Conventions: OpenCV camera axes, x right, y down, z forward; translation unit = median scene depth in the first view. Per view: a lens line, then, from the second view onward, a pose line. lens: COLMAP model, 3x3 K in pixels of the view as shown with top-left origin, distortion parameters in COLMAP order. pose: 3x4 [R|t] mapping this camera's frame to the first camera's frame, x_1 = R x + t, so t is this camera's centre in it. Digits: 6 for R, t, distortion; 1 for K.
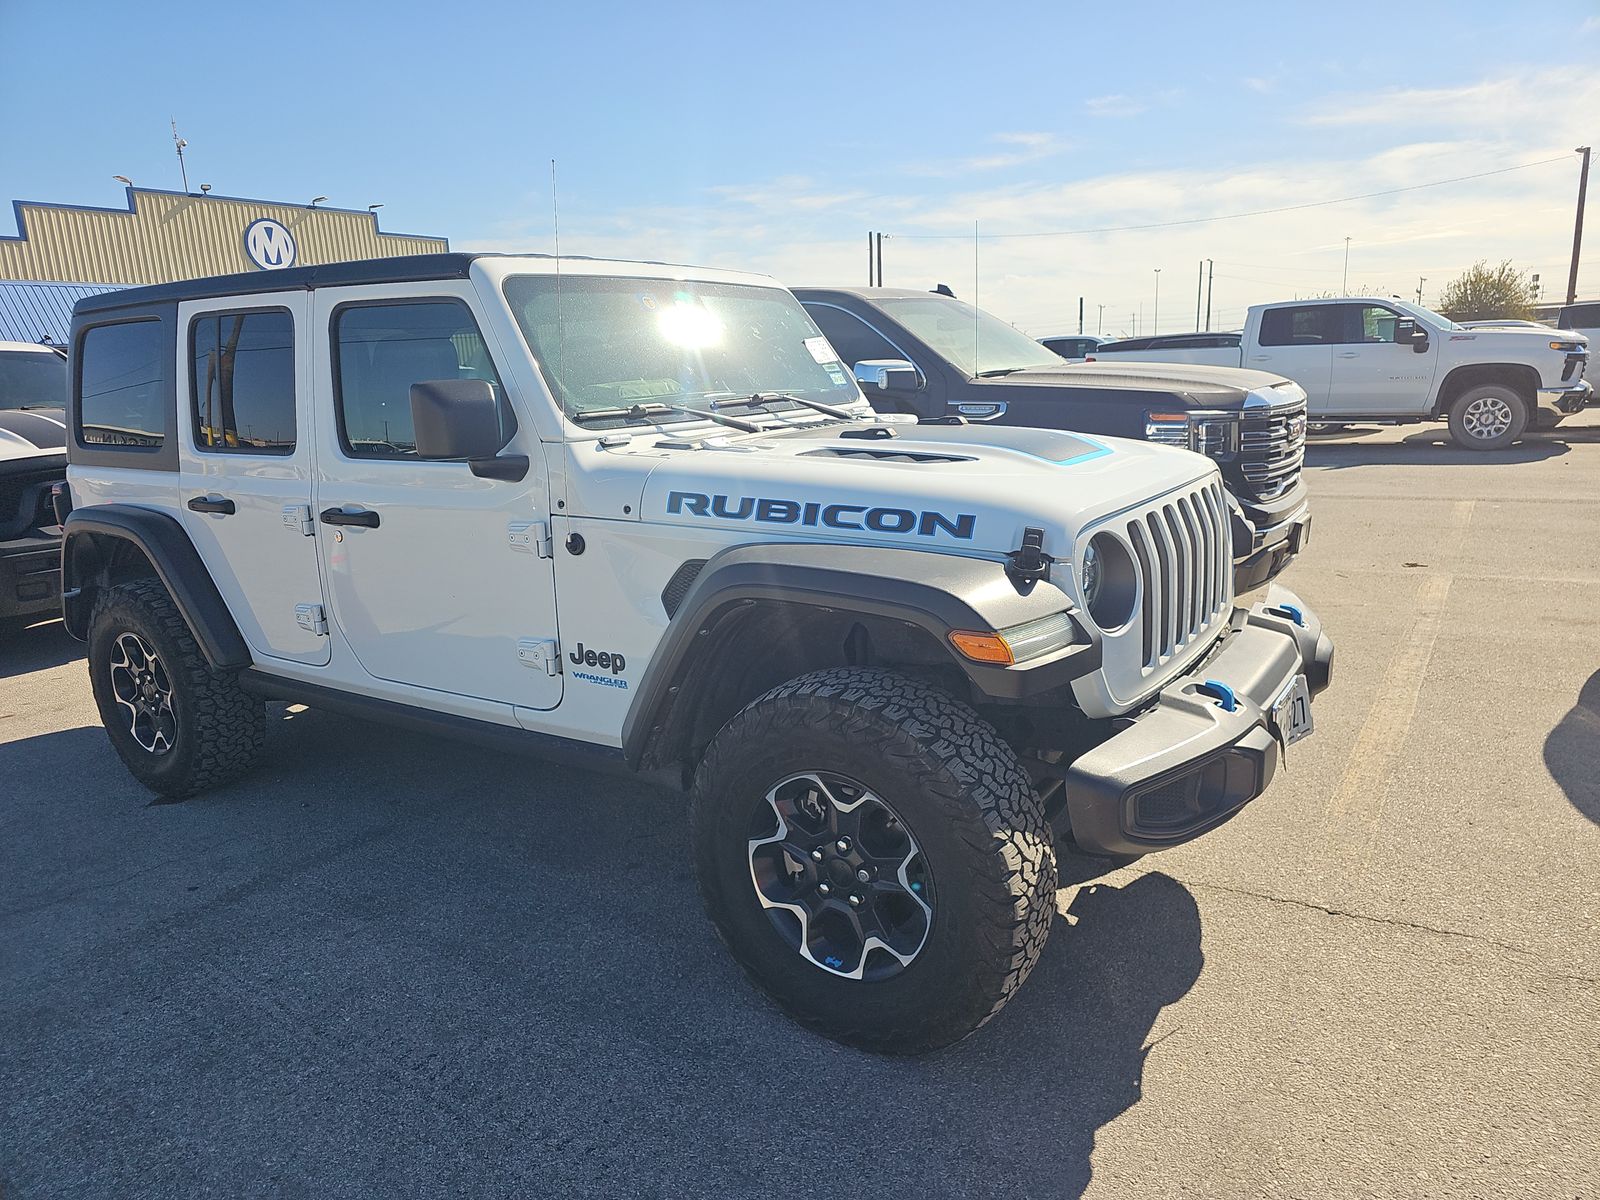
lens RADIAL K [[1084.8, 0, 816.3], [0, 1084.8, 601.5], [0, 0, 1]] dist [-0.005916, -0.003608]
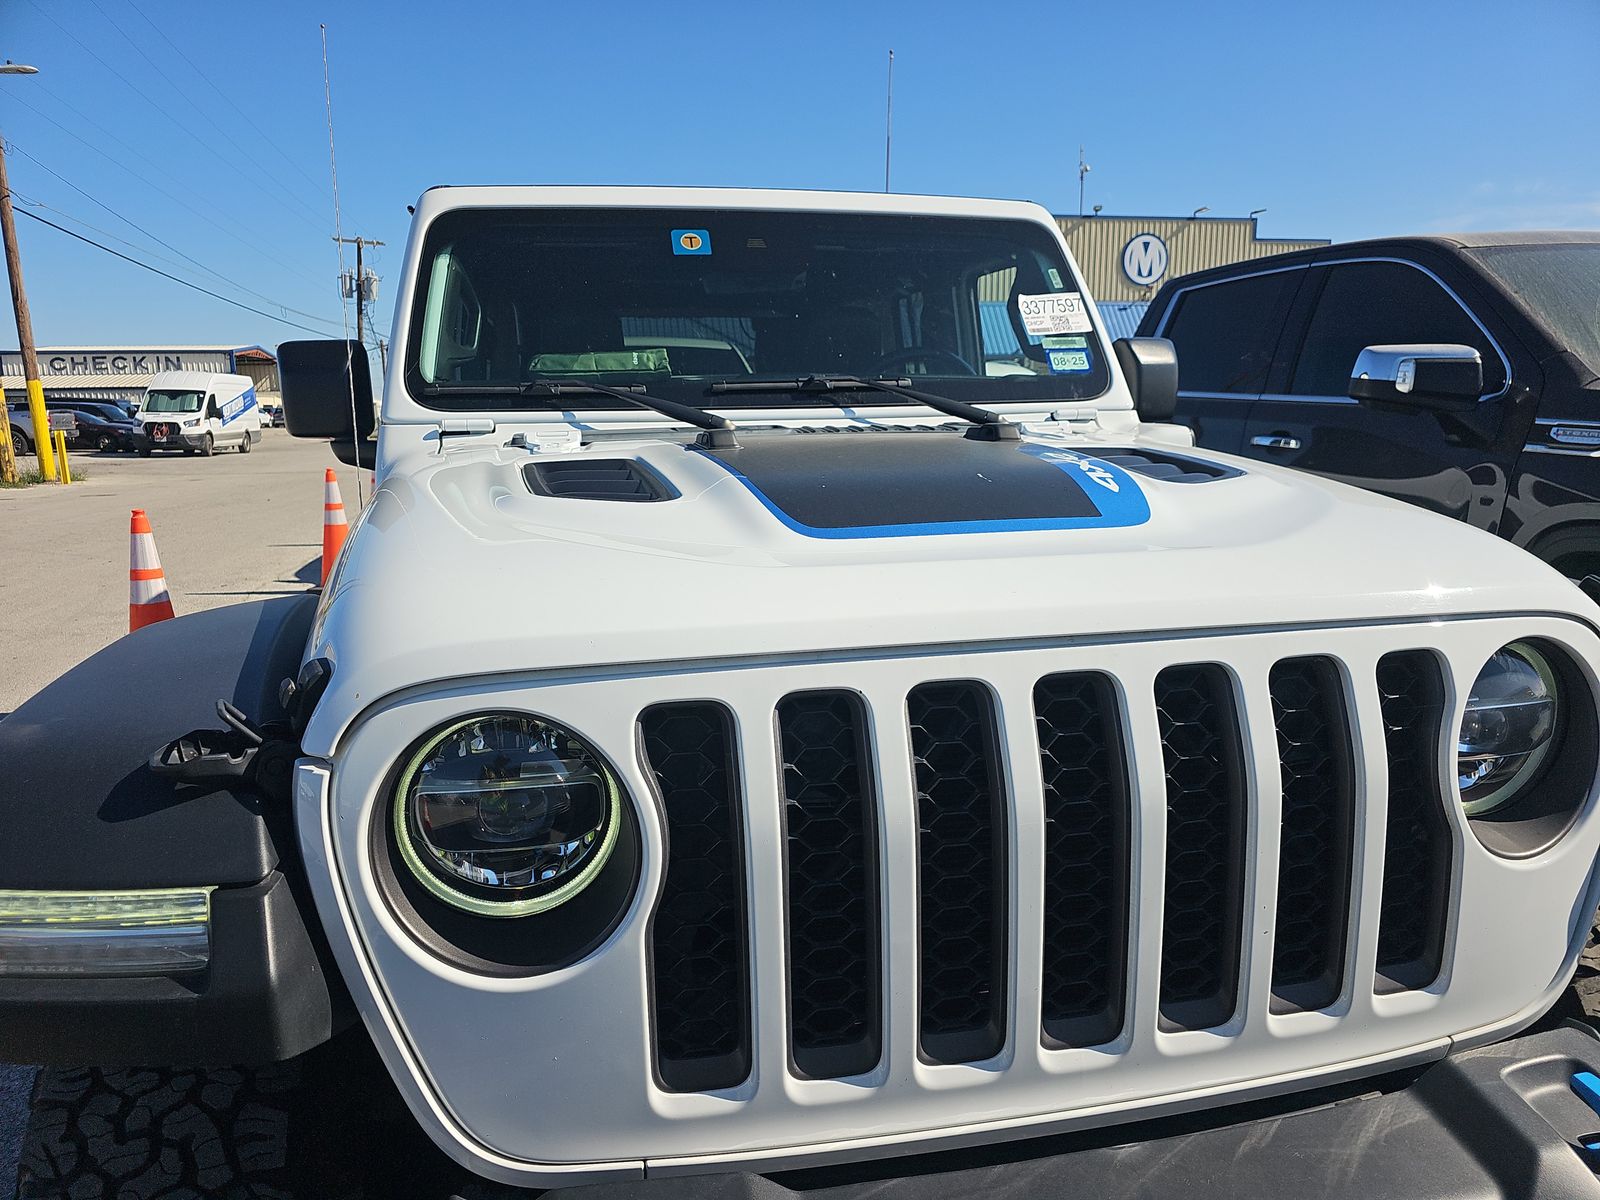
lens RADIAL K [[1084.8, 0, 816.3], [0, 1084.8, 601.5], [0, 0, 1]] dist [-0.005916, -0.003608]
pose [[0.688465, 0.156284, -0.708232, 0.059759], [-0.166422, 0.984493, 0.055469, -0.014041], [0.705918, 0.079677, 0.703798, 0.081258]]
